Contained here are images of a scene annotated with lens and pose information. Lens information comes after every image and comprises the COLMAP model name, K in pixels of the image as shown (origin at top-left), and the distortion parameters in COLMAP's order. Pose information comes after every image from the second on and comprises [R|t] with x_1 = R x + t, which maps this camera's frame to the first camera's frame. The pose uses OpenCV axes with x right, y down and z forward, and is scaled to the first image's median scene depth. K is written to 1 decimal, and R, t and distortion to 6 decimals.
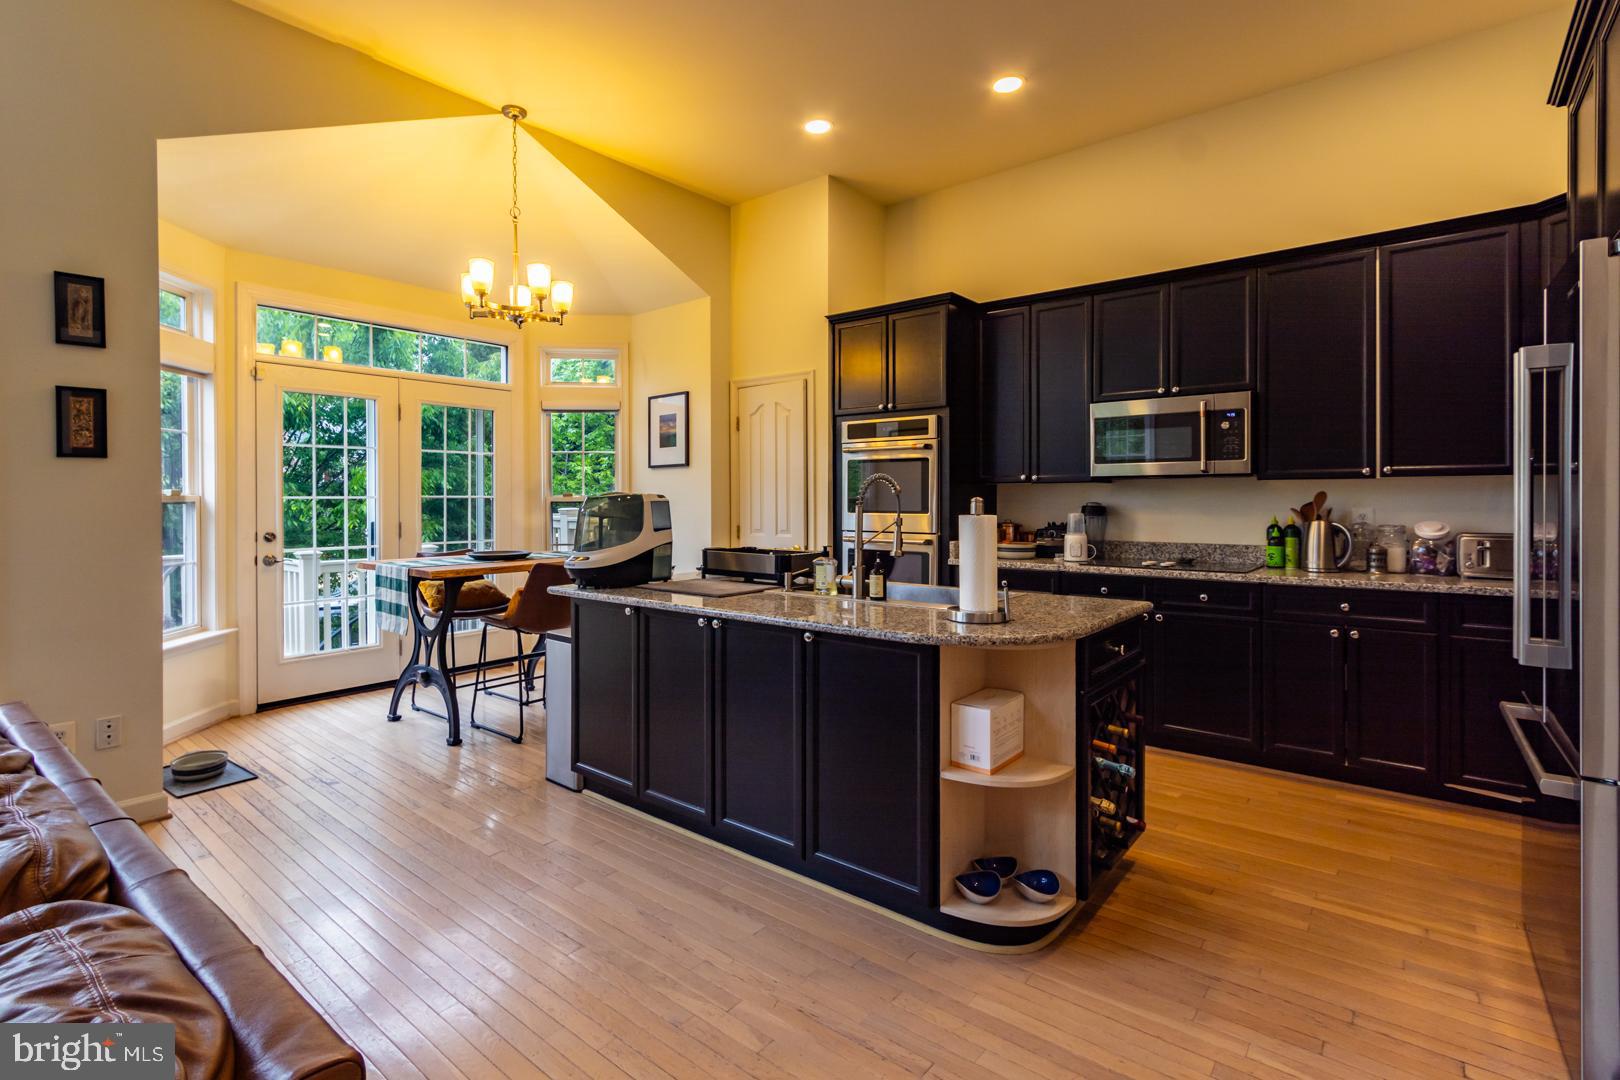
lens RADIAL K [[766.5, 0, 814.1], [0, 766.5, 502.3], [0, 0, 1]] dist [-0.000838, -0.000059]
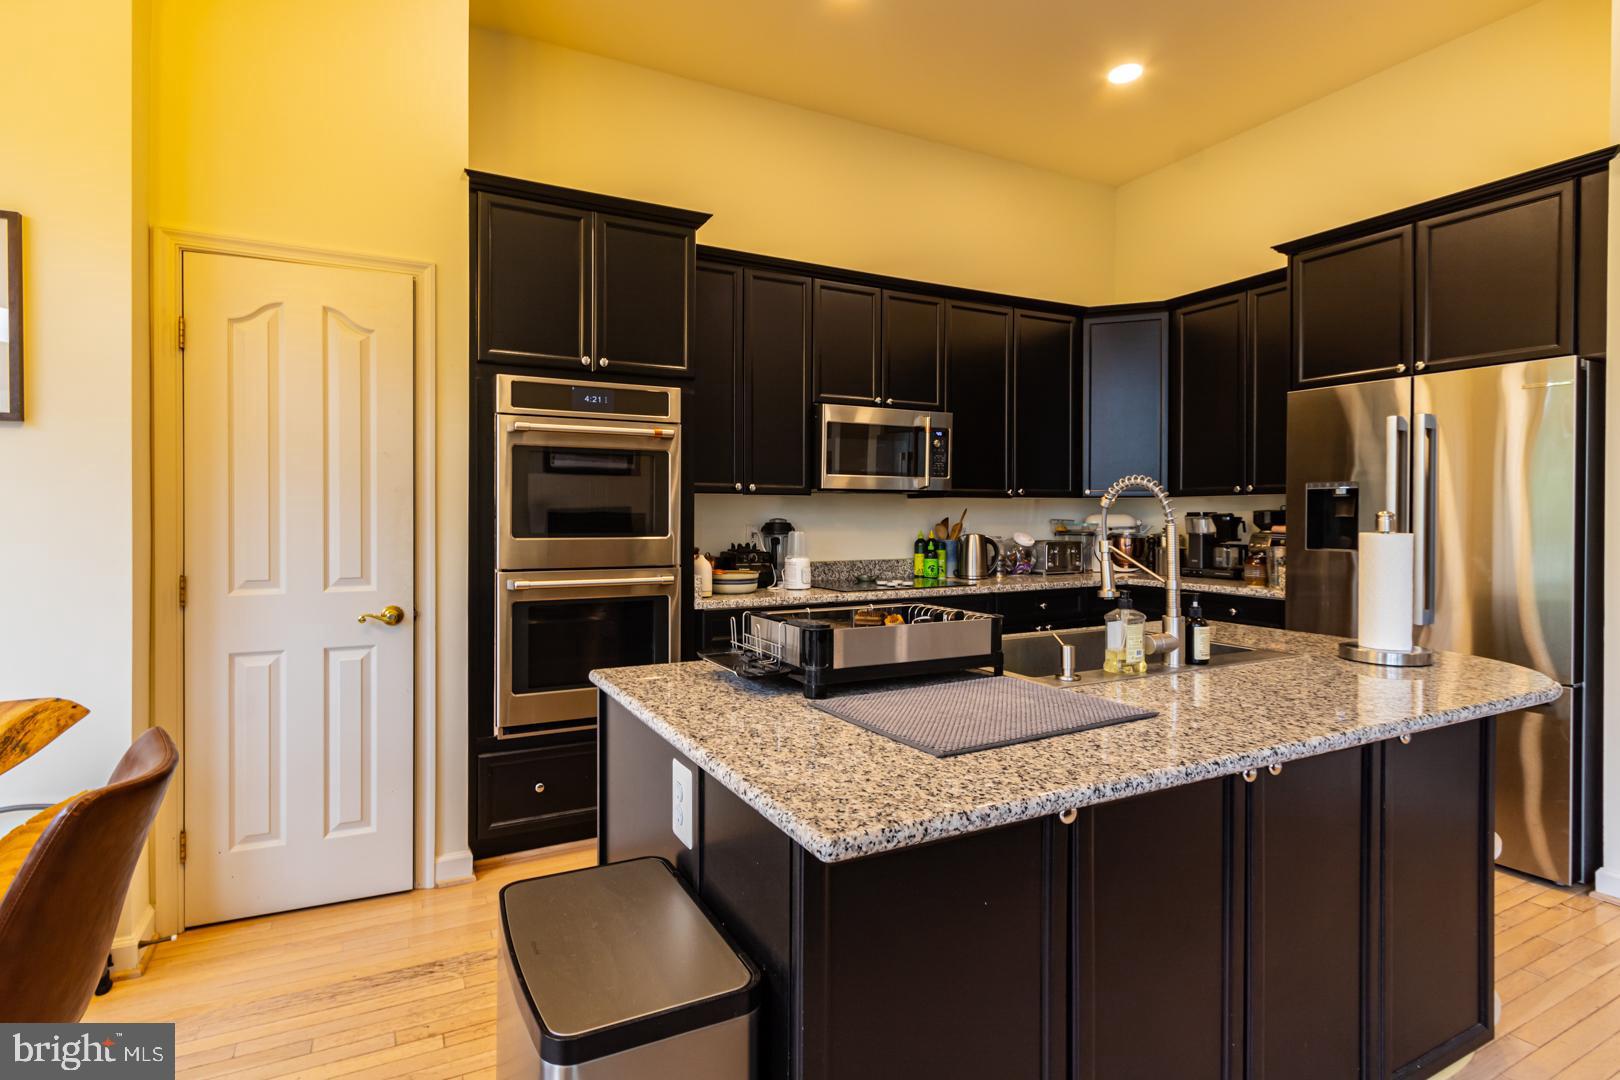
lens RADIAL K [[766.5, 0, 814.1], [0, 766.5, 502.3], [0, 0, 1]] dist [-0.000838, -0.000059]
pose [[0.414918, 0.016965, 0.909701, -0.362912], [0.003377, 0.999791, -0.020185, -0.000740], [-0.909853, 0.011448, 0.414773, 0.562335]]
